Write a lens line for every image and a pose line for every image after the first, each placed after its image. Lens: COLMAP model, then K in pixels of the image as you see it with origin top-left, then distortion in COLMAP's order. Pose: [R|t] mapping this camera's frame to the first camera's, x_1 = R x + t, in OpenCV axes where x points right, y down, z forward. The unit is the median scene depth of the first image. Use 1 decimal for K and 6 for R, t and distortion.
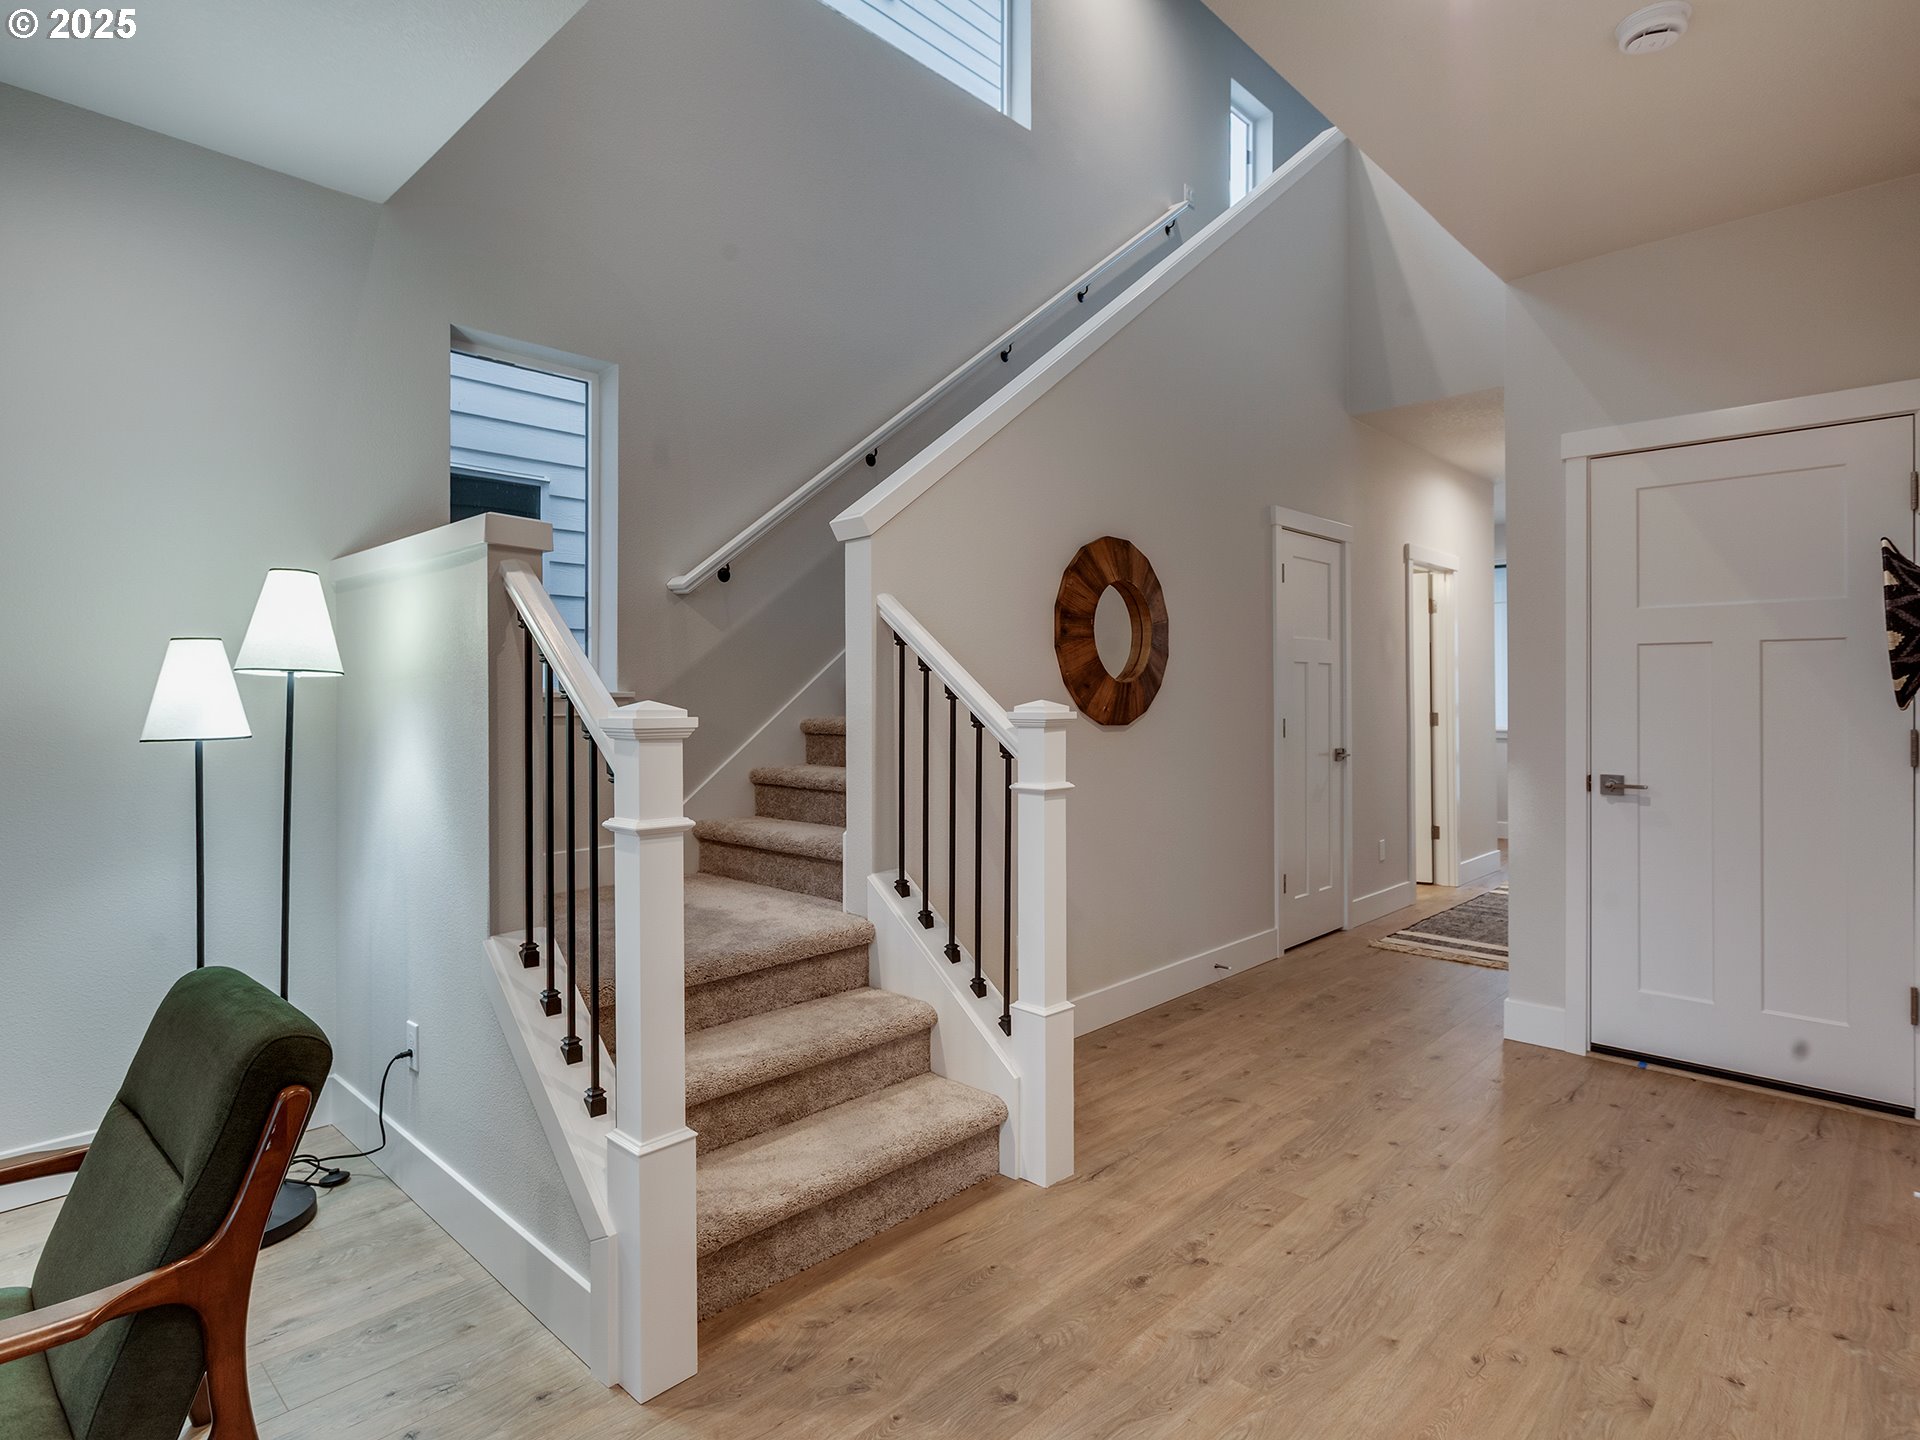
lens RADIAL K [[1021.8, 0, 953.0], [0, 1021.8, 712.0], [0, 0, 1]] dist [0.000989, 0.001320]
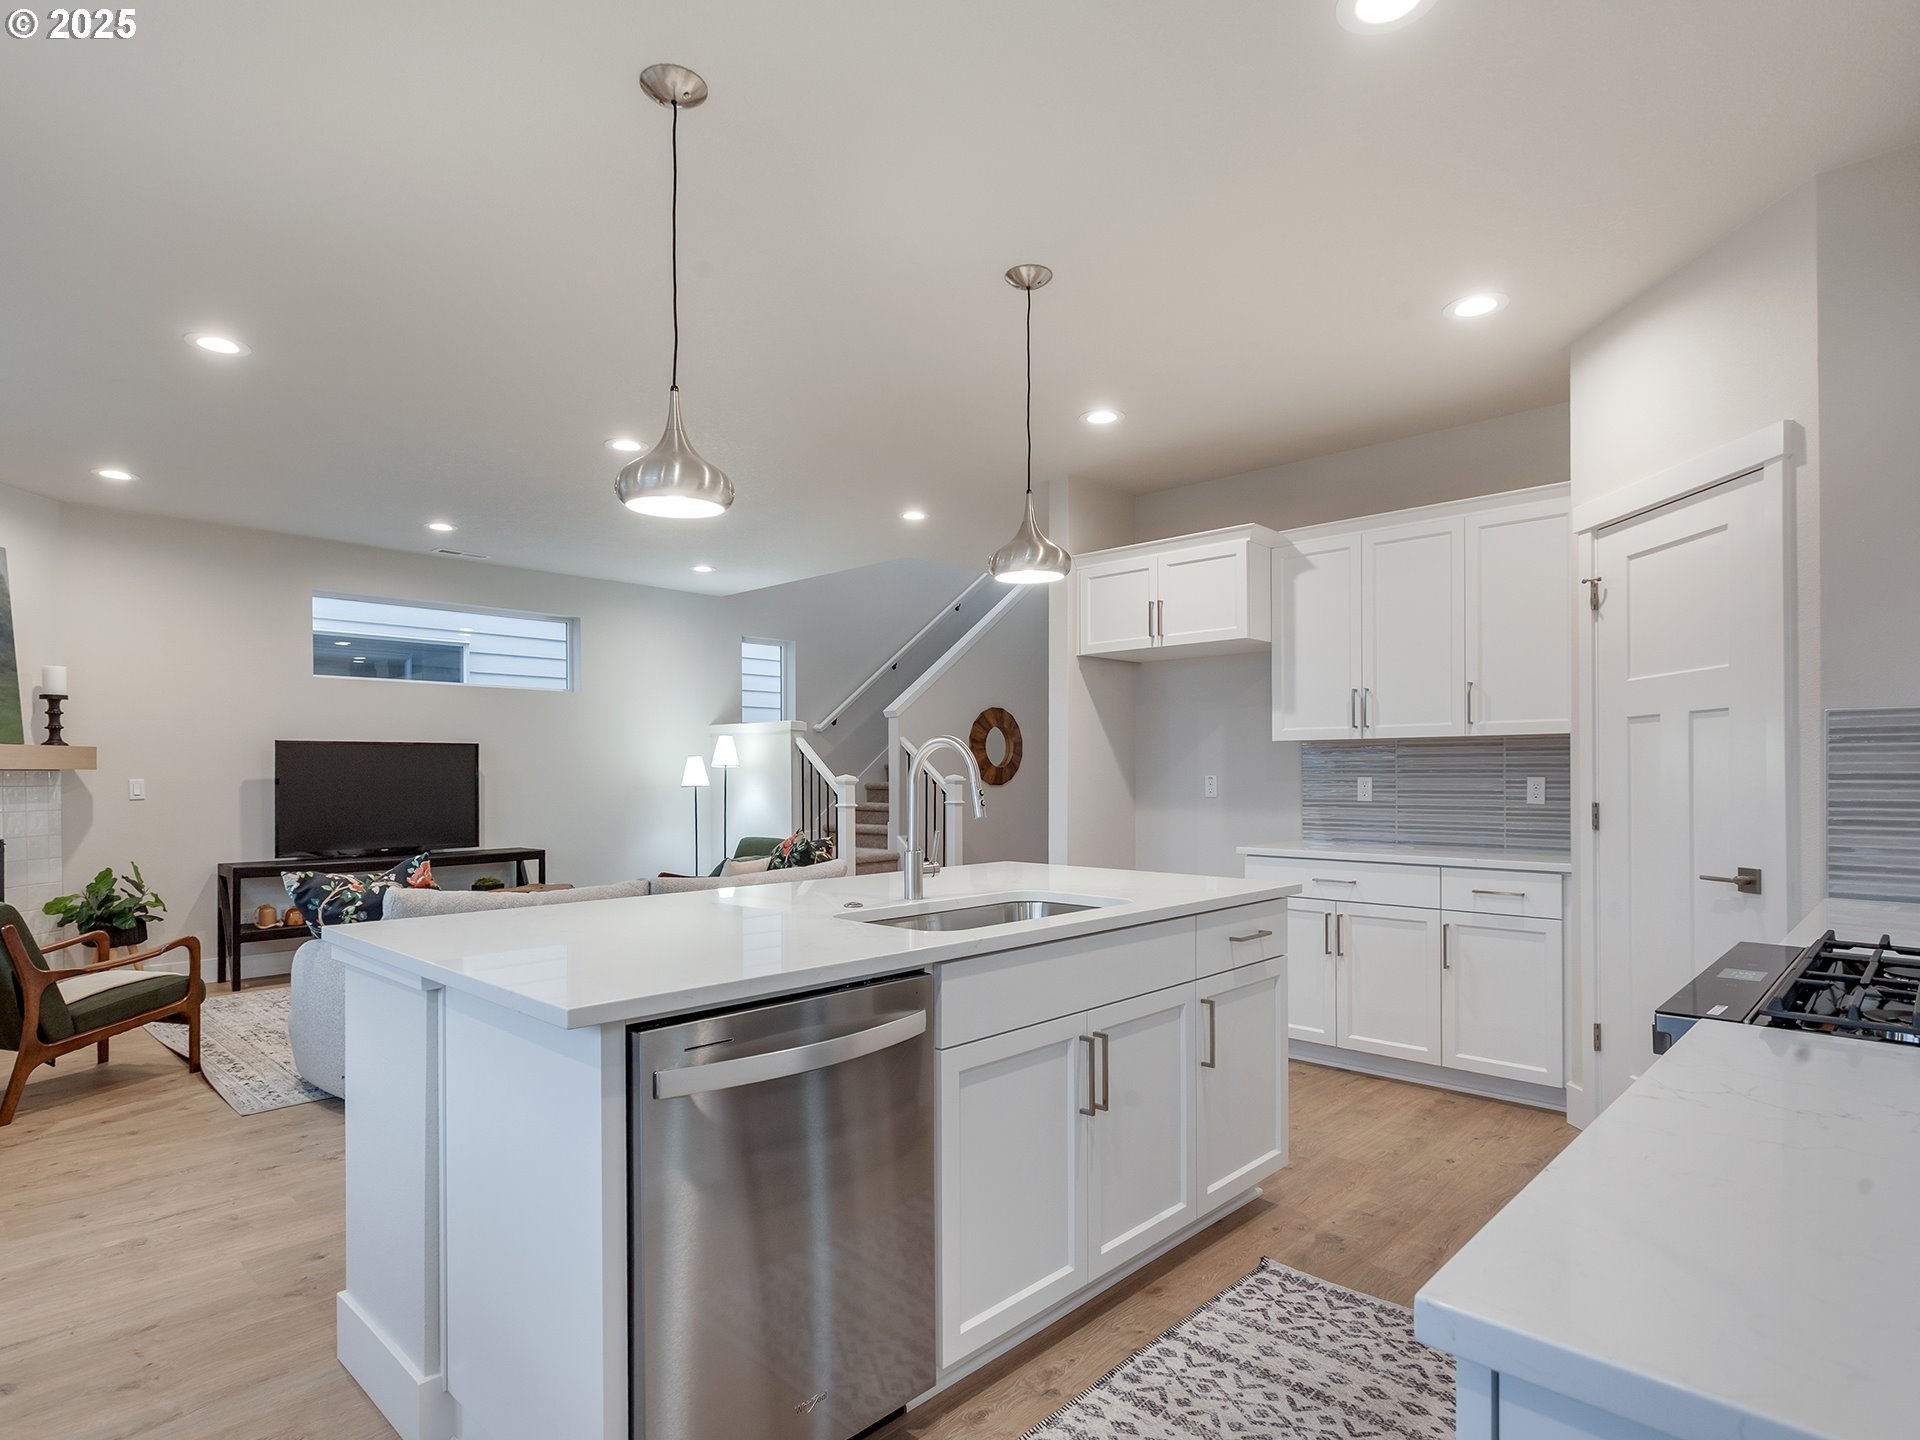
lens RADIAL K [[1043.3, 0, 959.9], [0, 1043.3, 772.2], [0, 0, 1]] dist [0.001550, 0.000647]
pose [[0.999991, -0.002853, 0.003180, 0.078428], [0.002904, 0.999865, -0.016173, 0.027704], [-0.003134, 0.016182, 0.999864, -1.816032]]
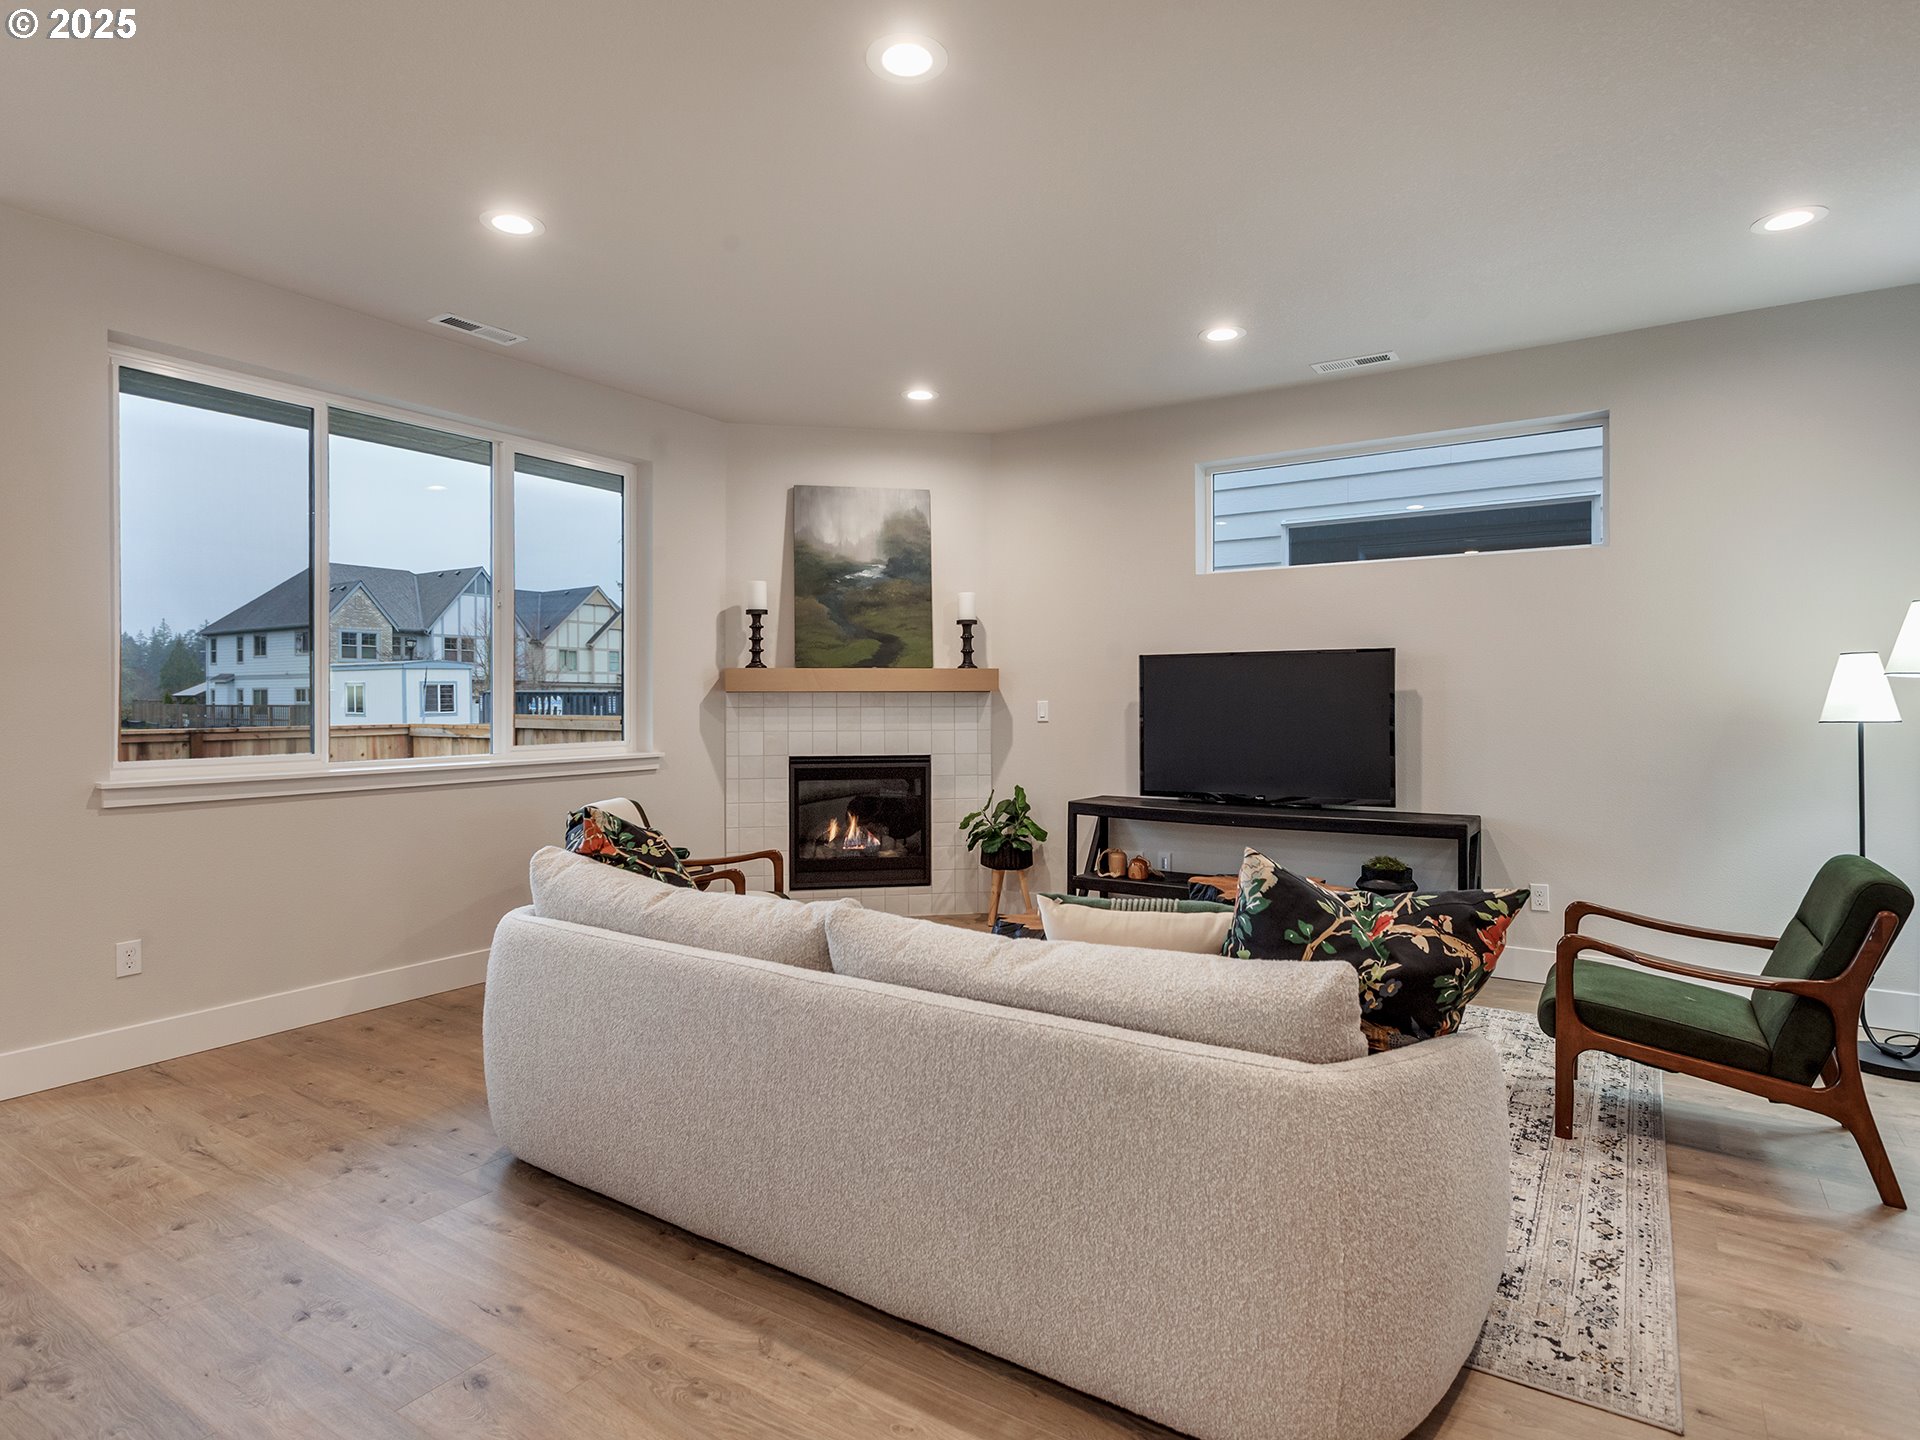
lens RADIAL K [[1049.0, 0, 948.9], [0, 1049.0, 696.6], [0, 0, 1]] dist [-0.000091, 0.000221]
pose [[0.180753, -0.002036, -0.983526, 0.381745], [-0.012493, 0.999912, -0.004365, 0.008670], [0.983449, 0.013076, 0.180712, -0.419624]]
